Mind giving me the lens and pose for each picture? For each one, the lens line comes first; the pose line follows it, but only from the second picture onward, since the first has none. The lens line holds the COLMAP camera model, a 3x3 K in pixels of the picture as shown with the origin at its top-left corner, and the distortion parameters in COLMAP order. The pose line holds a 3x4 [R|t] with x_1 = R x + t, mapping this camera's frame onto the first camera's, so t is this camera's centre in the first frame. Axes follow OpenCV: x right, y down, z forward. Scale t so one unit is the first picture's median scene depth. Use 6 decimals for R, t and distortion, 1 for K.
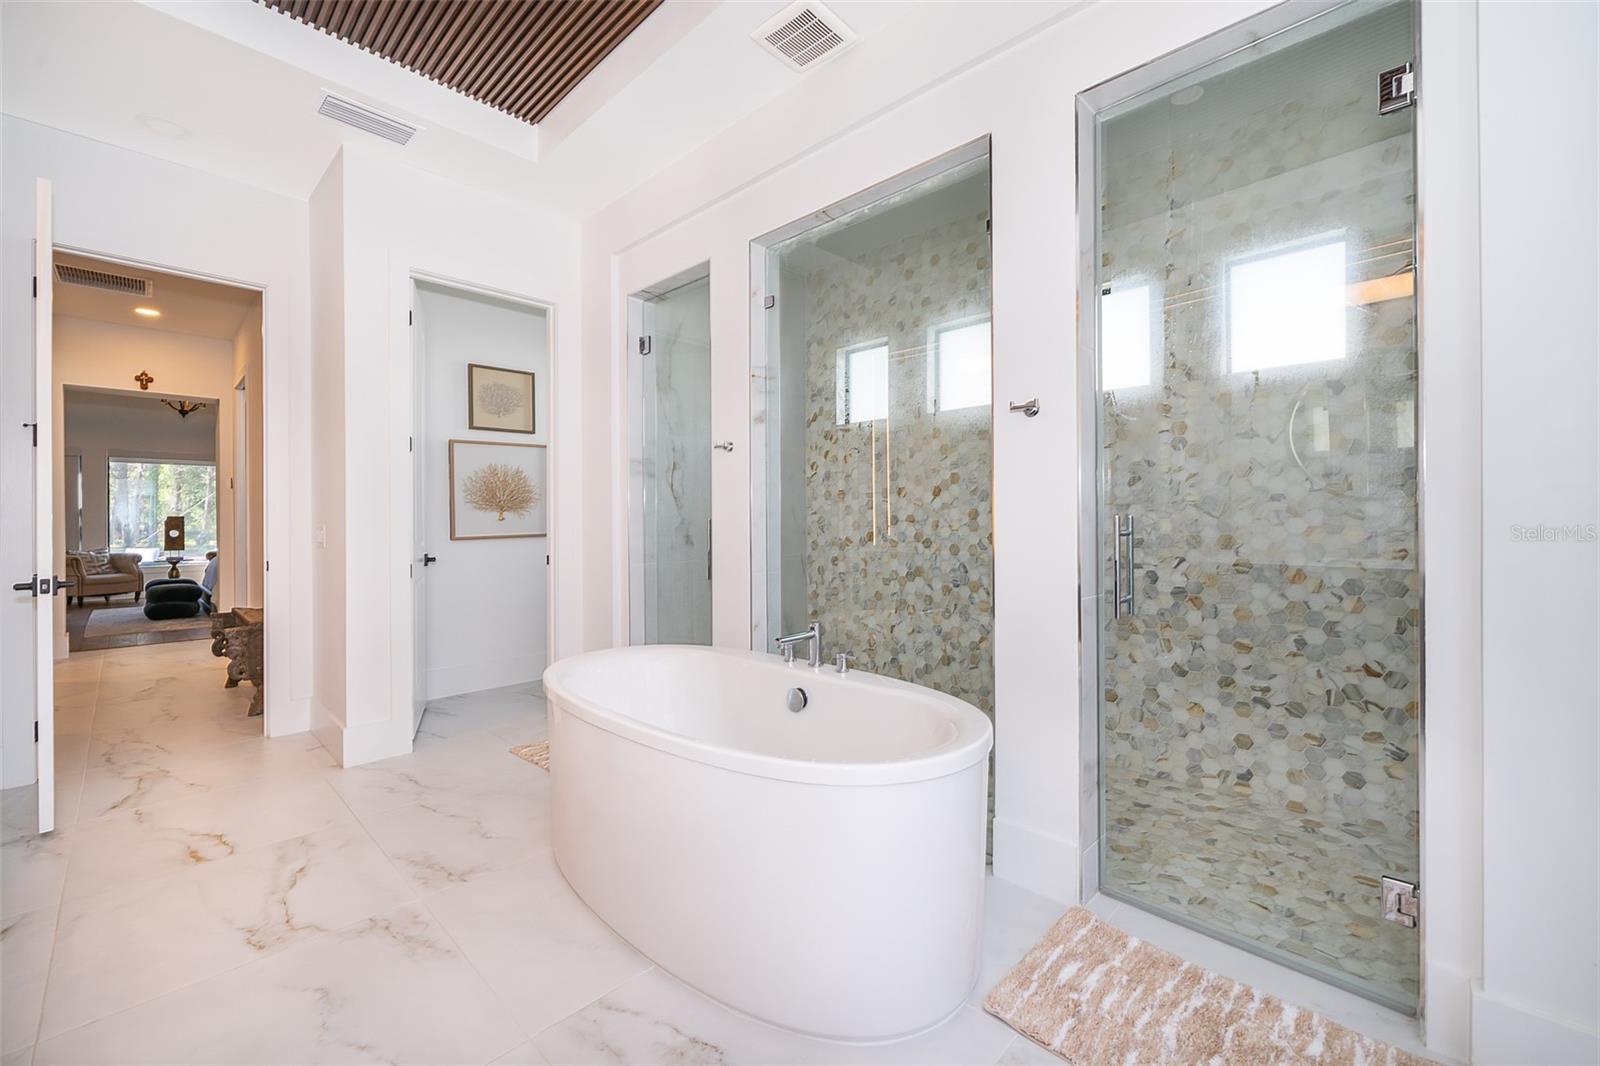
lens RADIAL K [[640.6, 0, 797.5], [0, 640.6, 530.1], [0, 0, 1]] dist [0.001490, 0.000132]
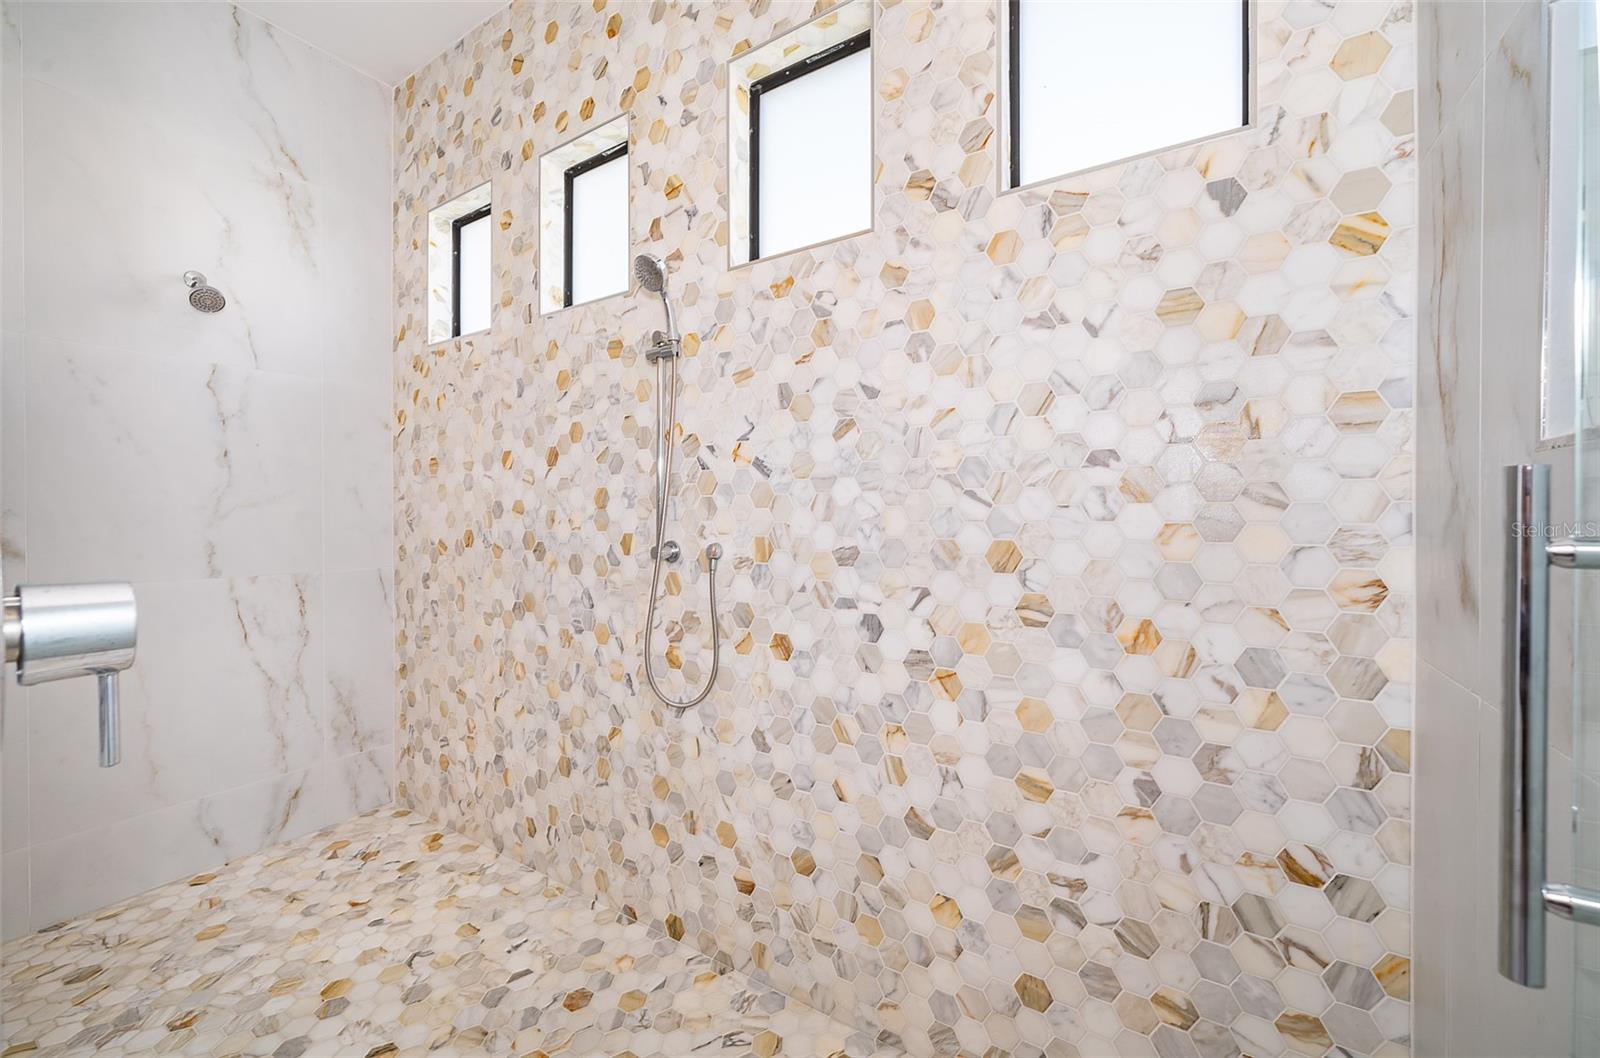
lens RADIAL K [[639.6, 0, 801.3], [0, 639.6, 530.0], [0, 0, 1]] dist [0.002009, 0.000044]
pose [[0.980064, 0.008771, 0.198489, 0.420375], [-0.008524, 0.999961, -0.002097, 0.001676], [-0.198500, 0.000364, 0.980101, 0.559309]]
